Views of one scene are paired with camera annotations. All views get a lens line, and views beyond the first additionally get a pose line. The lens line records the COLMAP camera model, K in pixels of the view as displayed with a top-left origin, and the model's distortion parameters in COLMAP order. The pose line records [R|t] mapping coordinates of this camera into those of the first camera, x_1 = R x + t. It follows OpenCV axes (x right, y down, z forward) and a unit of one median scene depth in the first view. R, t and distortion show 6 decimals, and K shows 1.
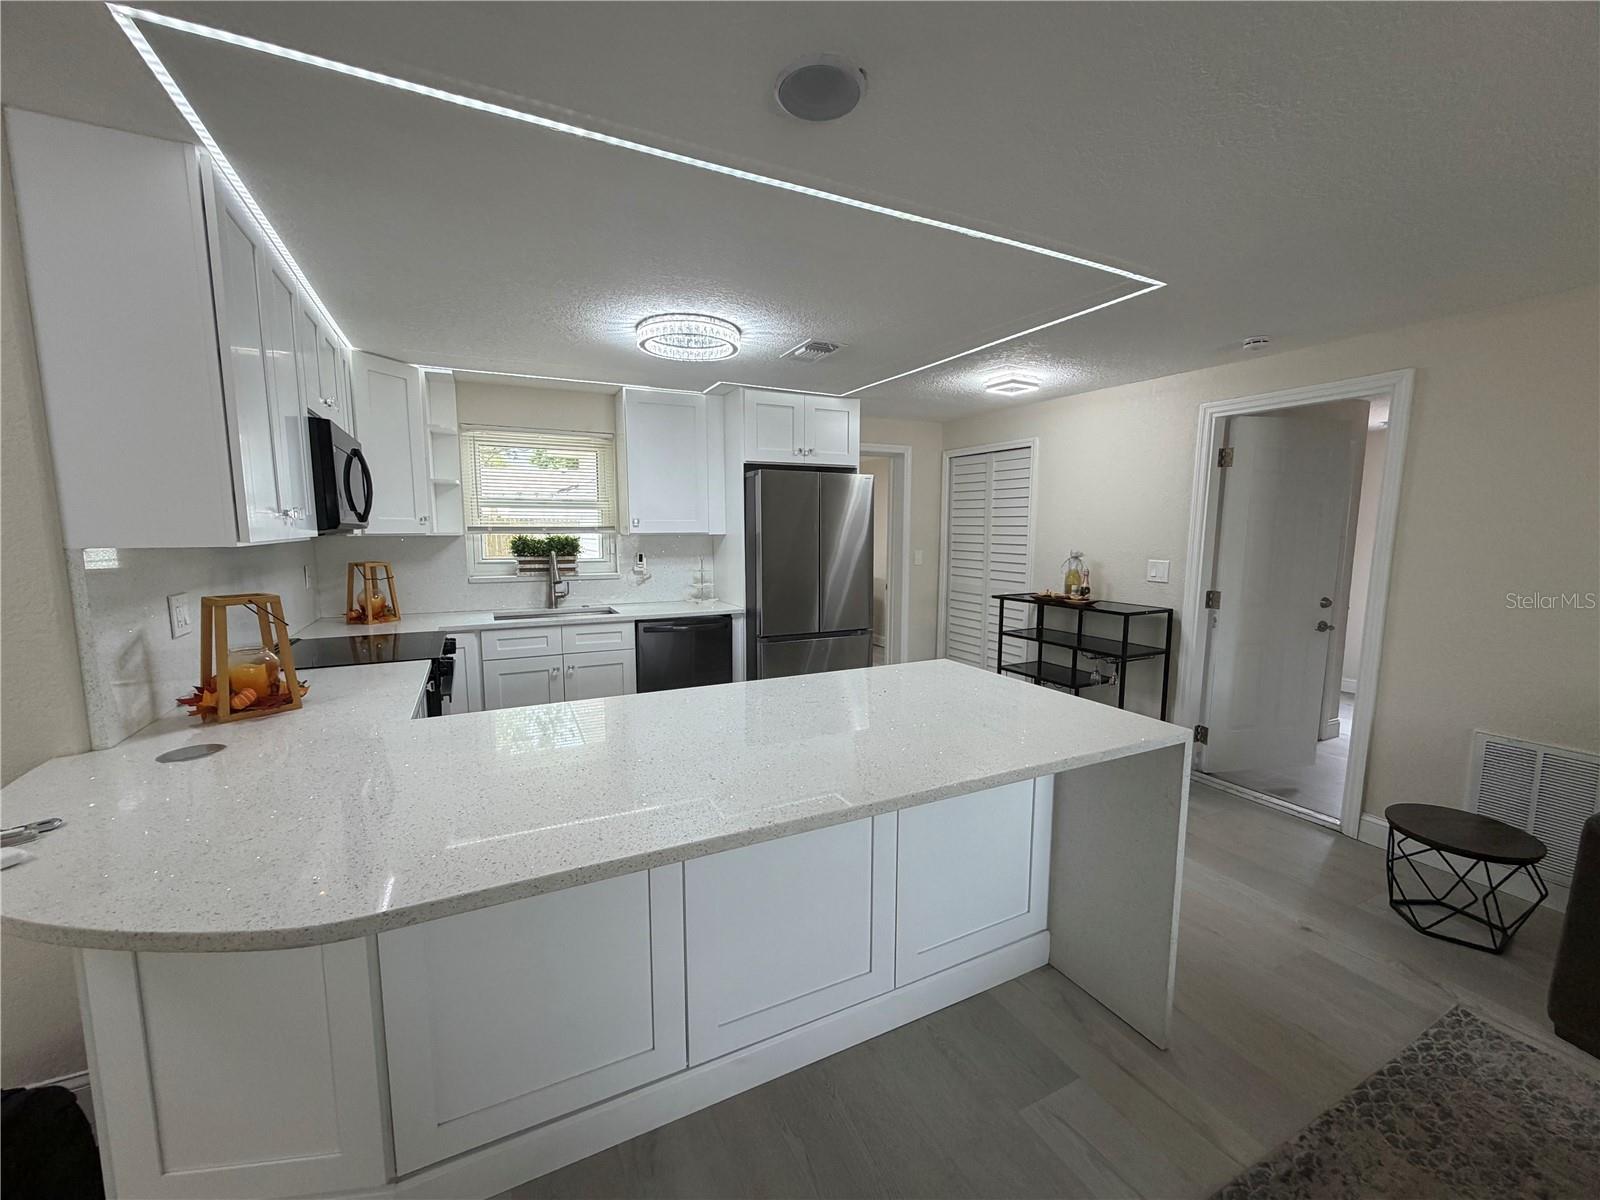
lens RADIAL K [[640.6, 0, 787.3], [0, 640.6, 600.9], [0, 0, 1]] dist [0.002262, 0.000152]
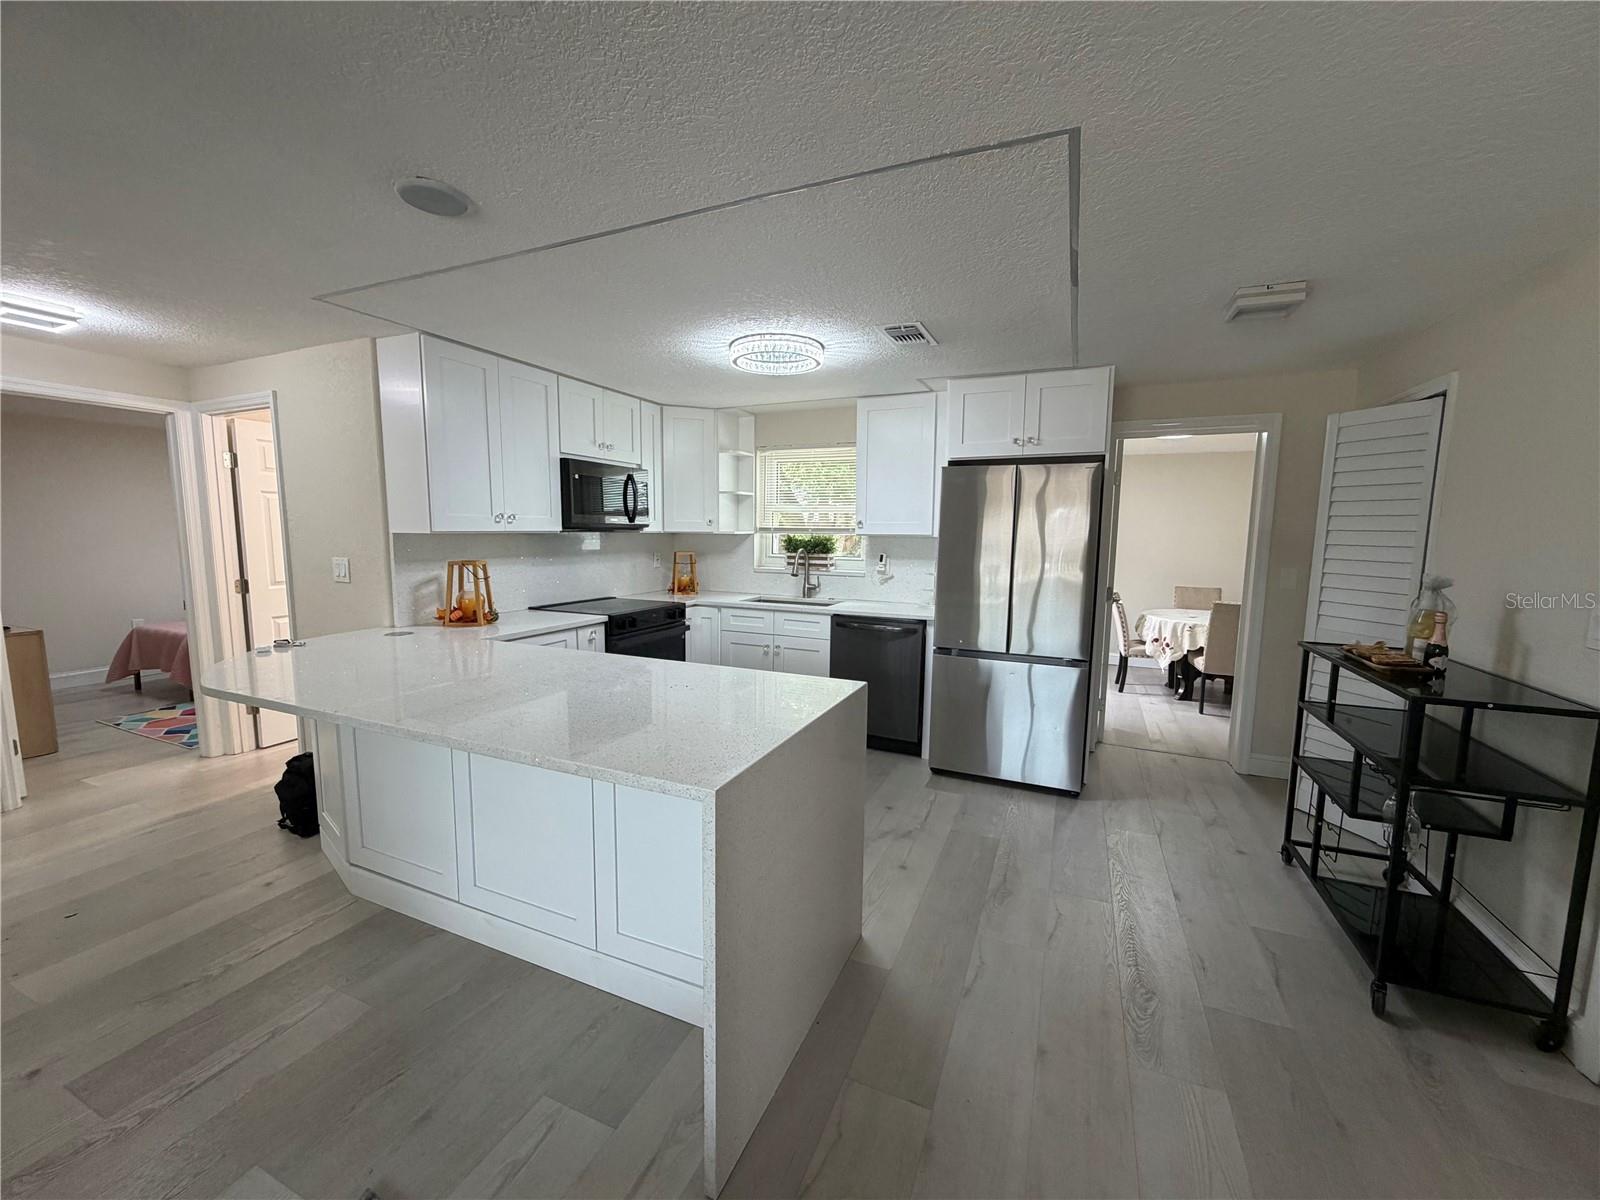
lens RADIAL K [[636.6, 0, 795.3], [0, 636.6, 602.5], [0, 0, 1]] dist [0.001154, 0.000057]
pose [[0.640178, 0.094011, -0.762453, 0.538336], [-0.098655, 0.994327, 0.039768, -0.025361], [0.761866, 0.049761, 0.645821, 0.249833]]
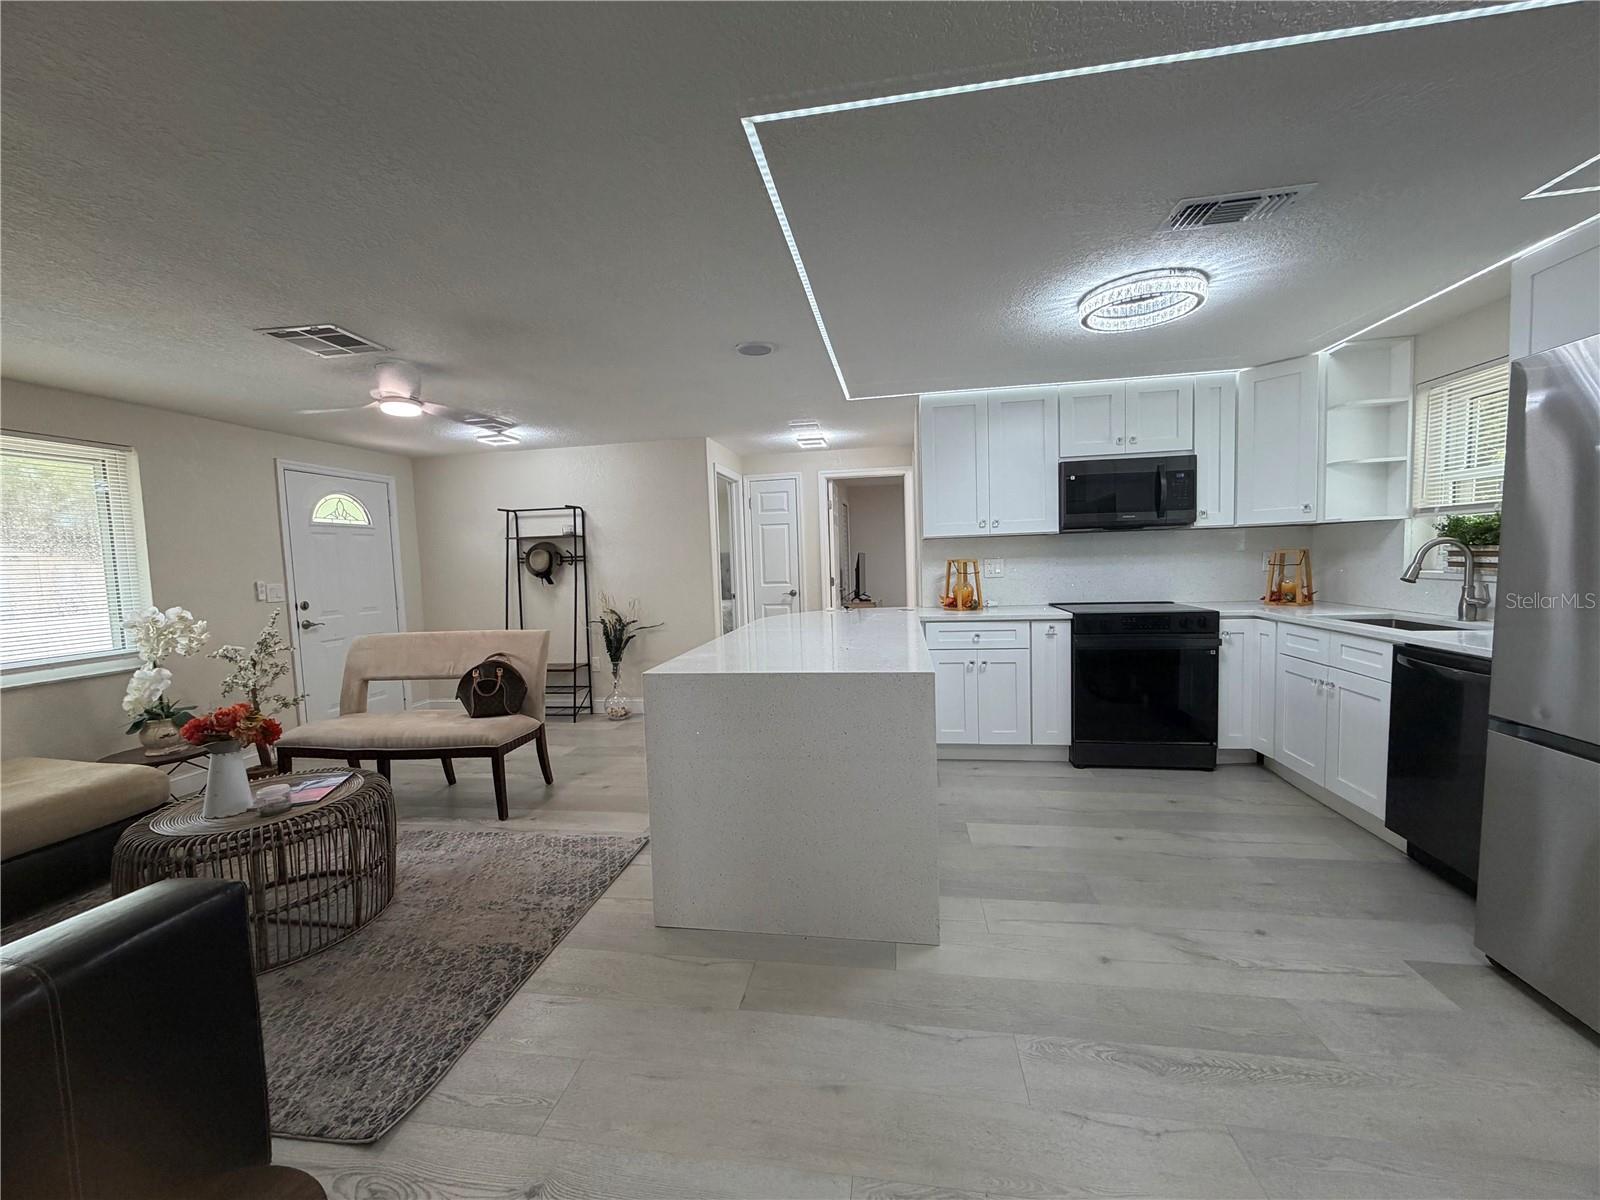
lens RADIAL K [[636.6, 0, 795.3], [0, 636.6, 602.5], [0, 0, 1]] dist [0.001154, 0.000057]
pose [[-0.583736, 0.075847, -0.808393, 0.648401], [-0.060865, 0.988738, 0.136717, -0.060970], [0.809659, 0.129010, -0.572546, 0.855859]]
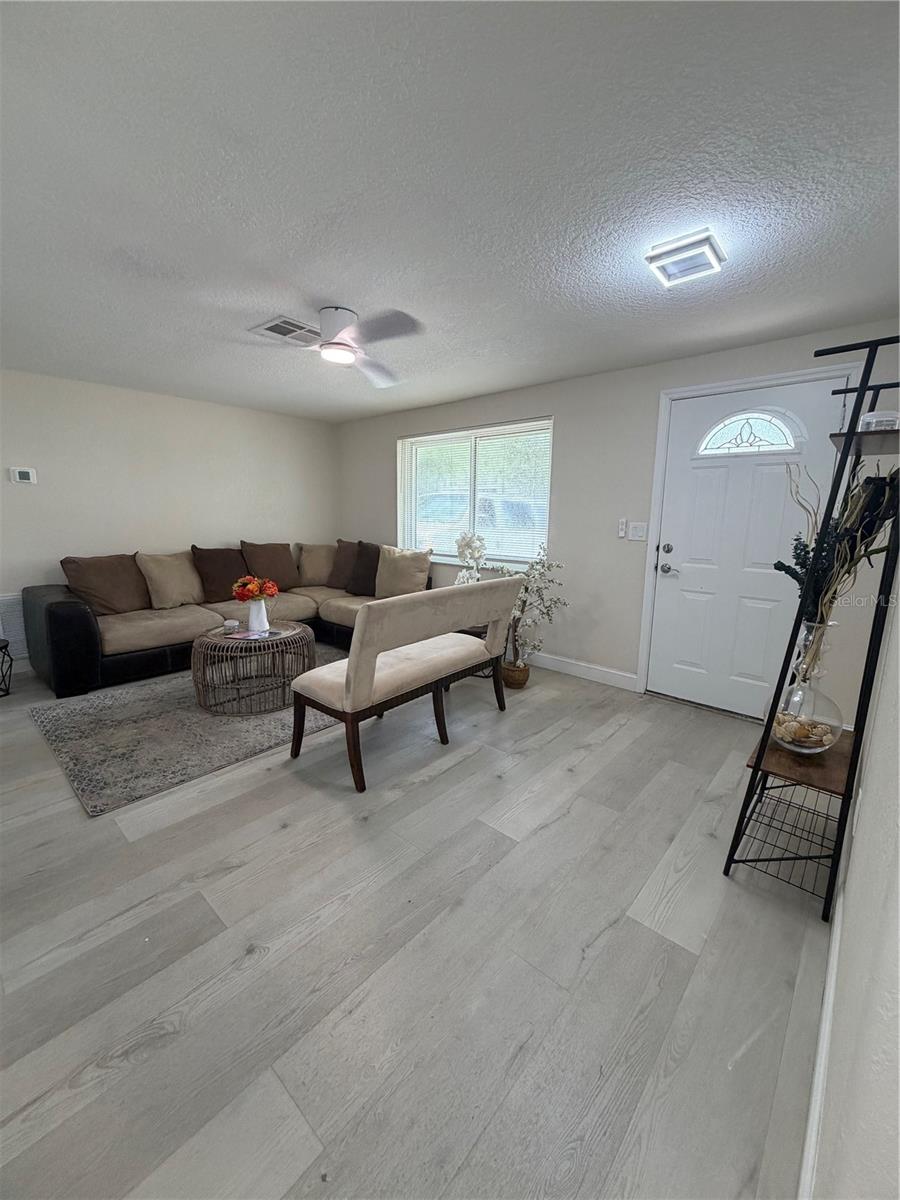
lens RADIAL K [[477.5, 0, 448.2], [0, 477.5, 596.4], [0, 0, 1]] dist [0.001154, 0.000057]
pose [[-0.367257, -0.169776, 0.914494, -0.425250], [0.095721, 0.971081, 0.218722, 0.024499], [-0.925181, 0.167863, -0.340385, 0.089215]]
